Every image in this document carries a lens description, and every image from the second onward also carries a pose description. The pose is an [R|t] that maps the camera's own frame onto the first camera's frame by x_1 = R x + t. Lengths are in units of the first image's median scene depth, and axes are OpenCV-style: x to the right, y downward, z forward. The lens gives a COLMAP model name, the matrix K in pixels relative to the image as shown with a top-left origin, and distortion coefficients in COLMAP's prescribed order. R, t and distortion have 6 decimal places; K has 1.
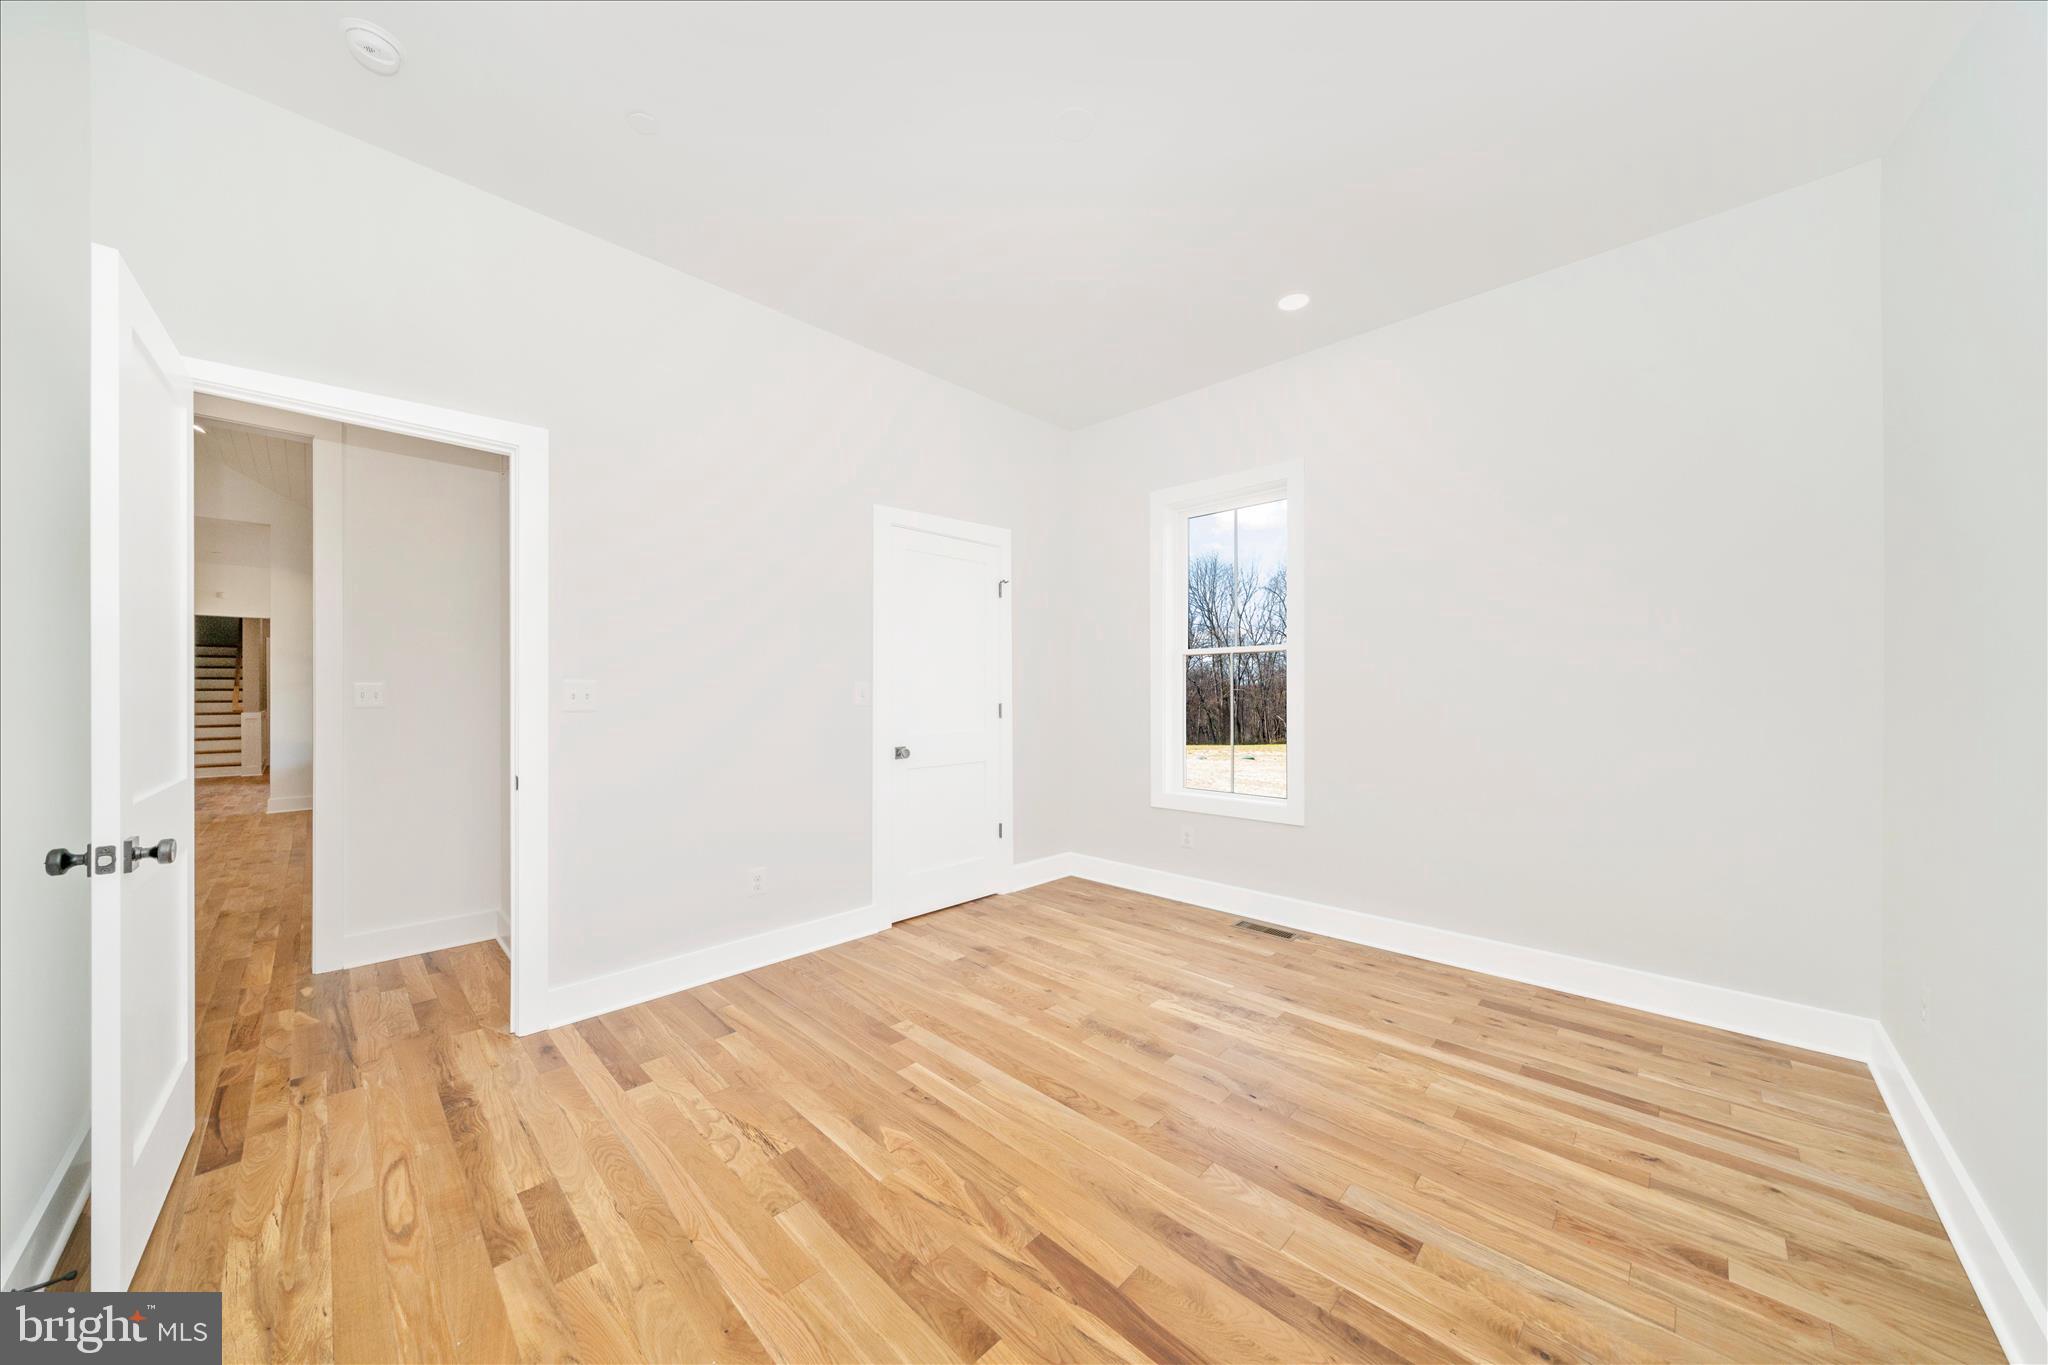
lens RADIAL K [[698.1, 0, 1027.0], [0, 698.1, 693.2], [0, 0, 1]] dist [-0.004689, -0.000180]
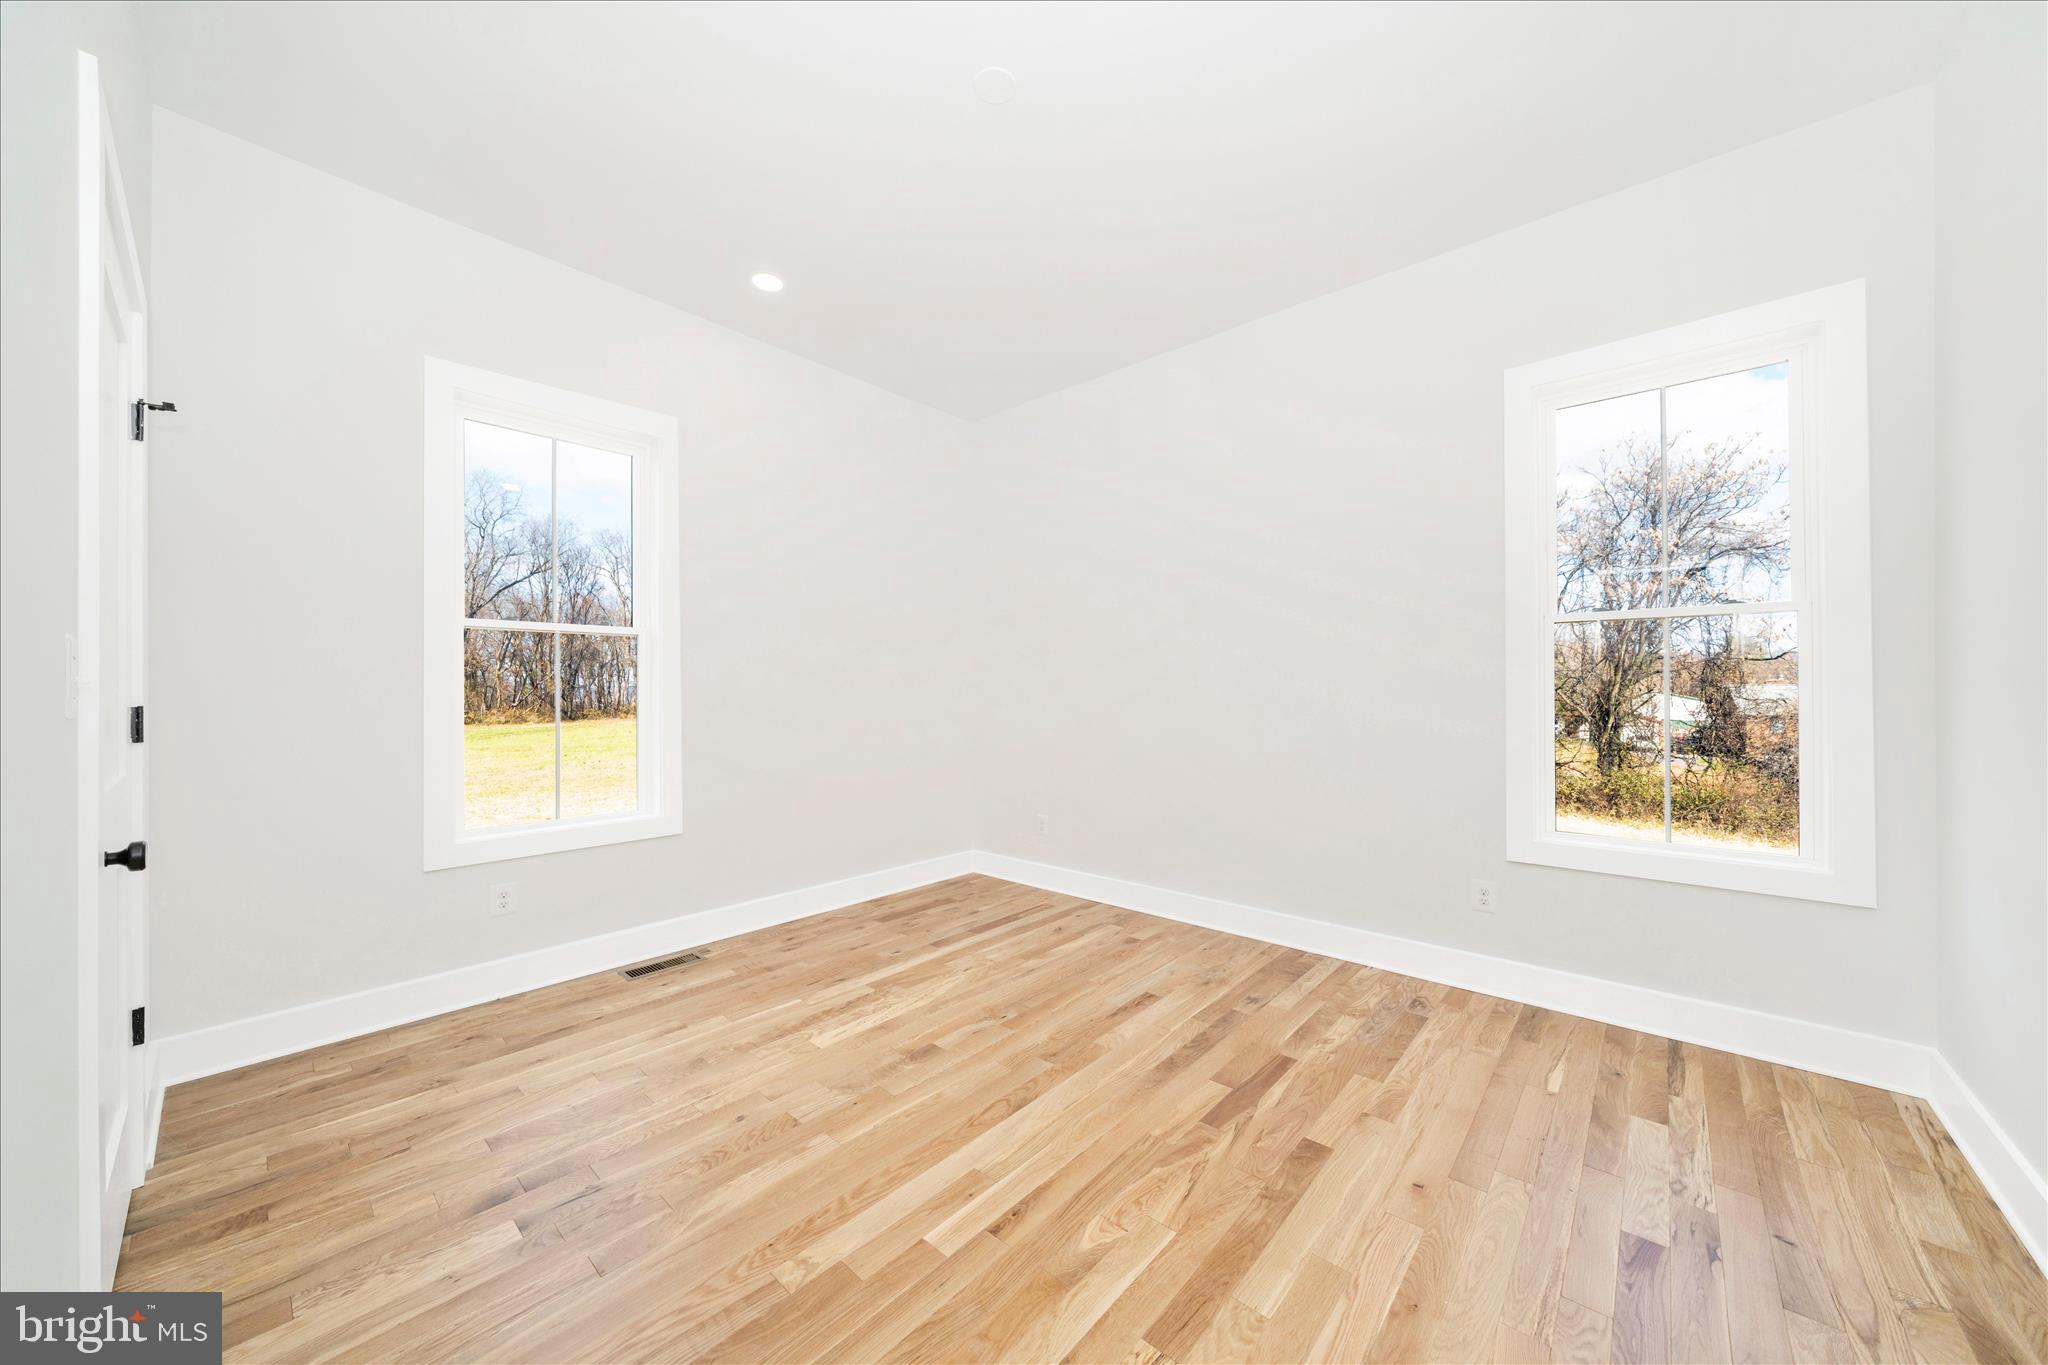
lens RADIAL K [[698.1, 0, 1031.4], [0, 698.1, 690.2], [0, 0, 1]] dist [-0.004689, -0.000180]
pose [[-0.031509, 0.000069, 0.999503, -0.809652], [0.003994, 0.999992, 0.000057, 0.010481], [-0.999495, 0.003994, -0.031509, 0.901180]]
